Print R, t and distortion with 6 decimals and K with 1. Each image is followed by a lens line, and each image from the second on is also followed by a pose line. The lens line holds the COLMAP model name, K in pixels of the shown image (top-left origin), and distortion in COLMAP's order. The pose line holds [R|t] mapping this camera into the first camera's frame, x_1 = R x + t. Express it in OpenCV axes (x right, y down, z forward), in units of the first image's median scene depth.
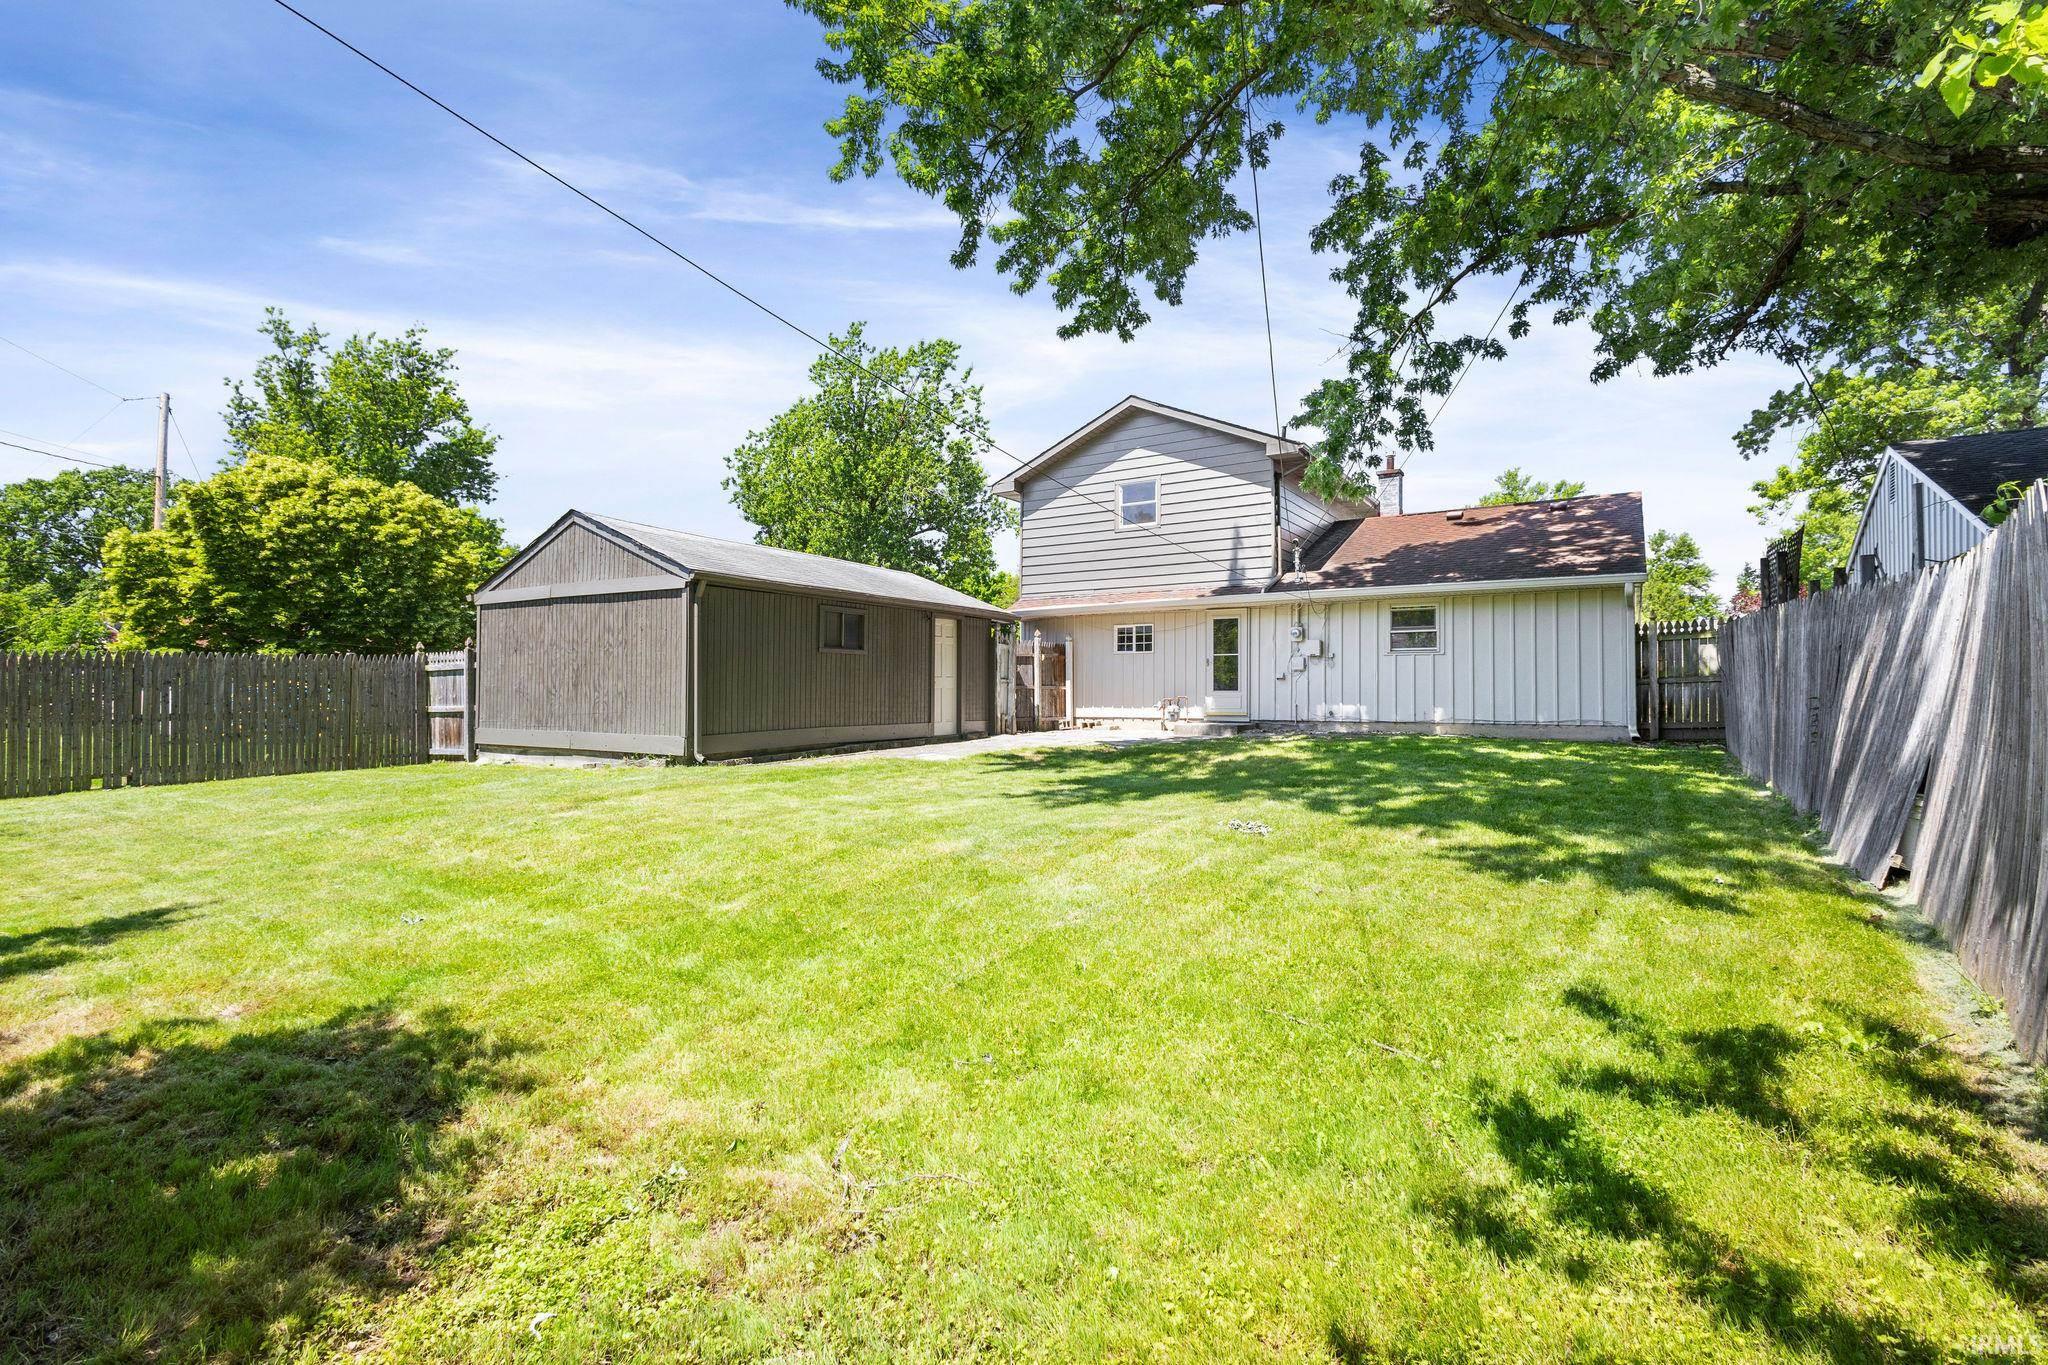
lens RADIAL K [[935.9, 0, 1036.7], [0, 935.9, 662.0], [0, 0, 1]] dist [0.003529, 0.000073]
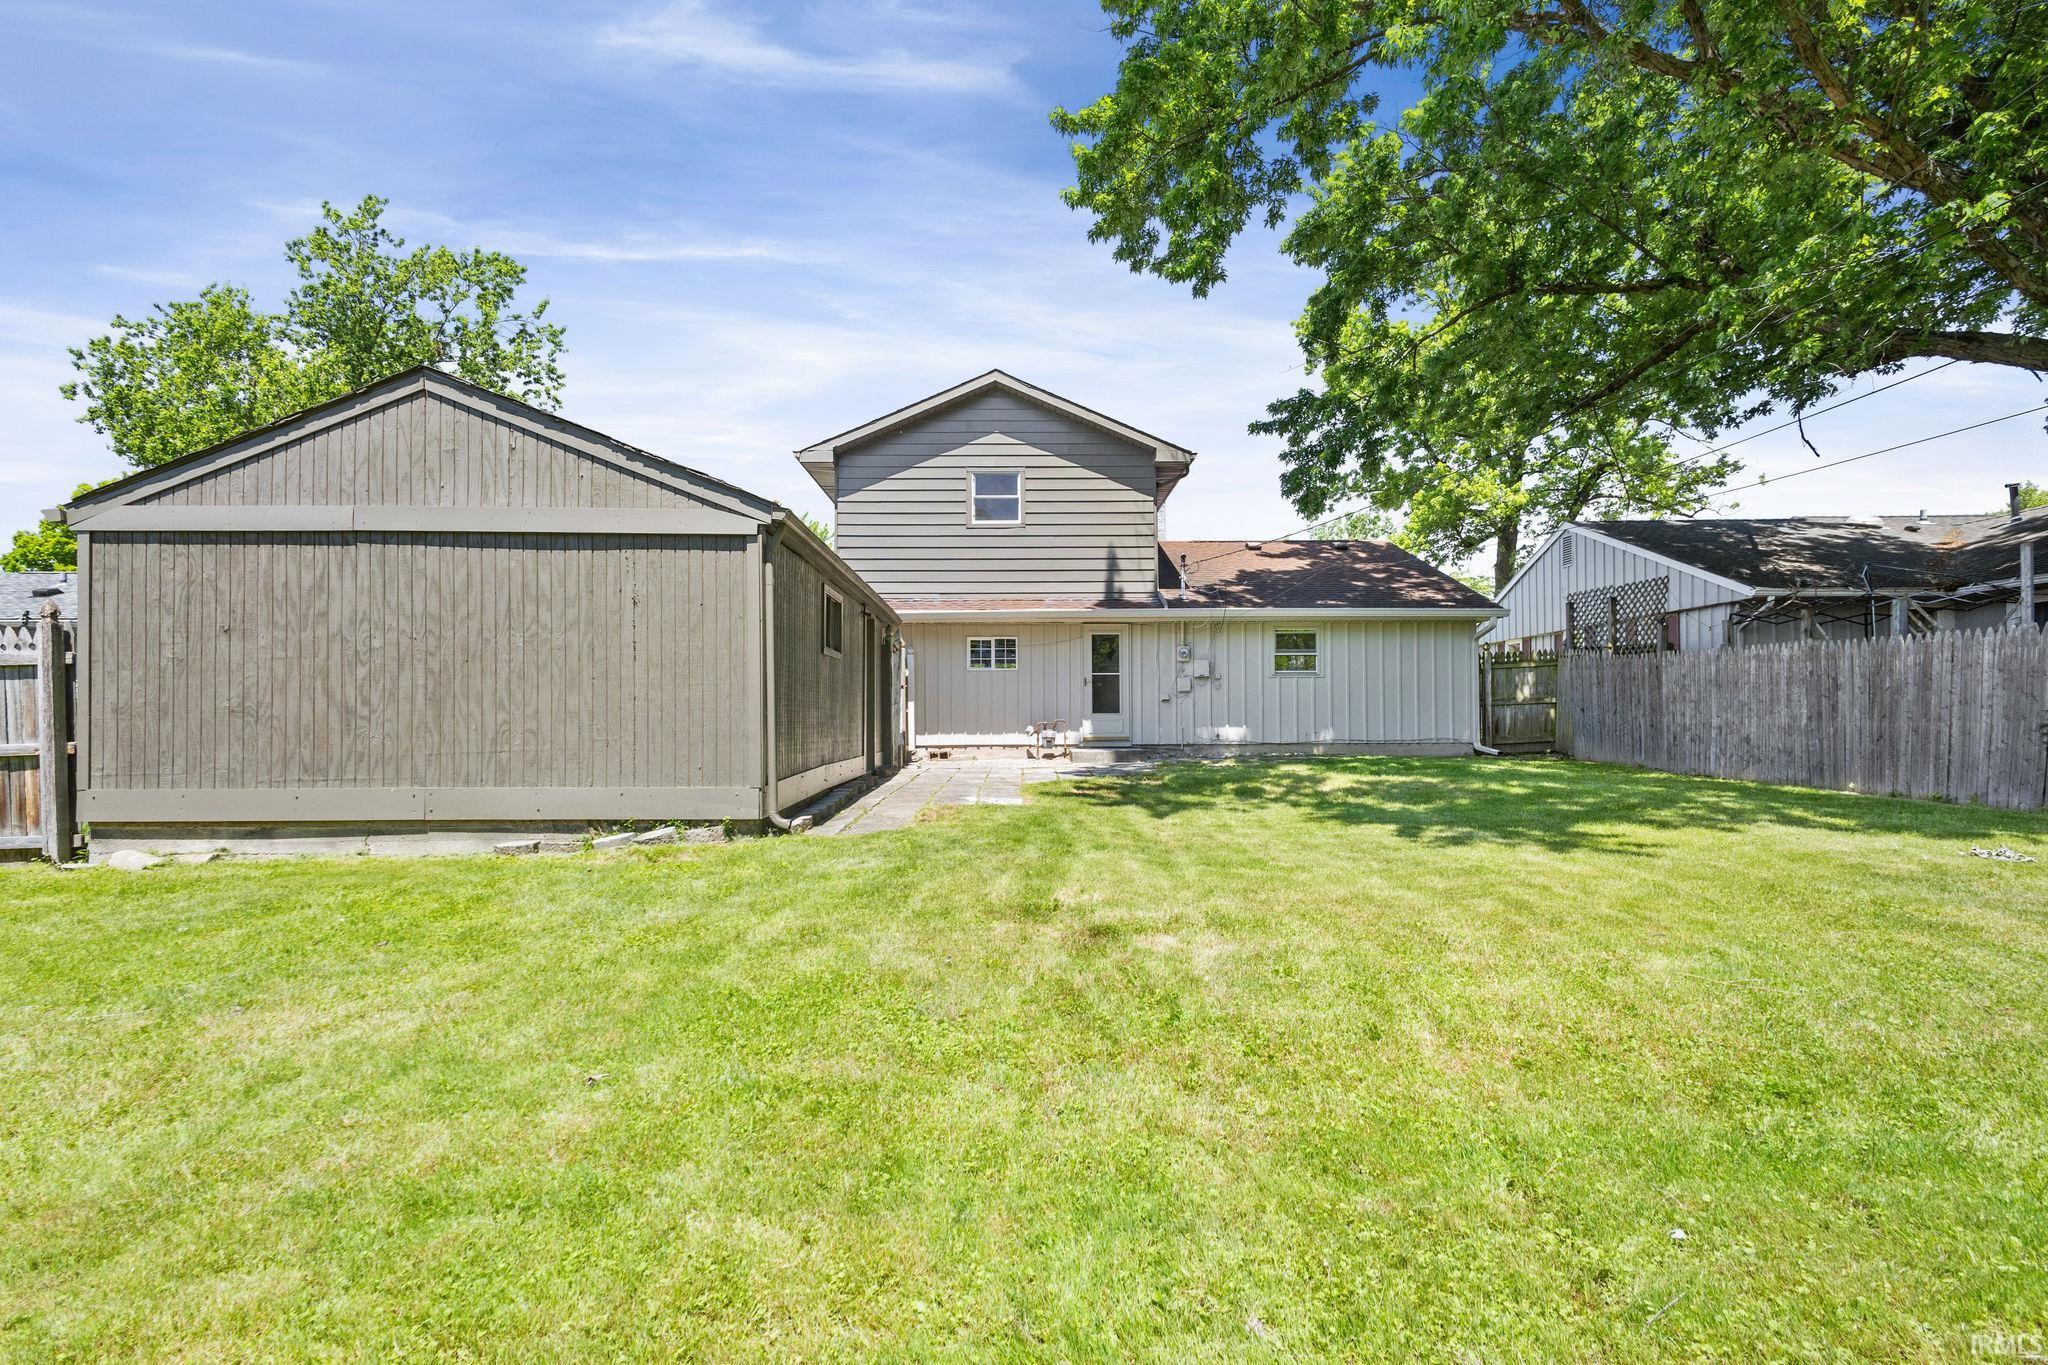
lens RADIAL K [[947.9, 0, 1011.7], [0, 947.9, 687.4], [0, 0, 1]] dist [0.006806, -0.000510]
pose [[0.836402, 0.015494, 0.547897, -0.390869], [-0.014523, 0.999876, -0.006106, 0.012778], [-0.547923, -0.002850, 0.836524, 0.283687]]
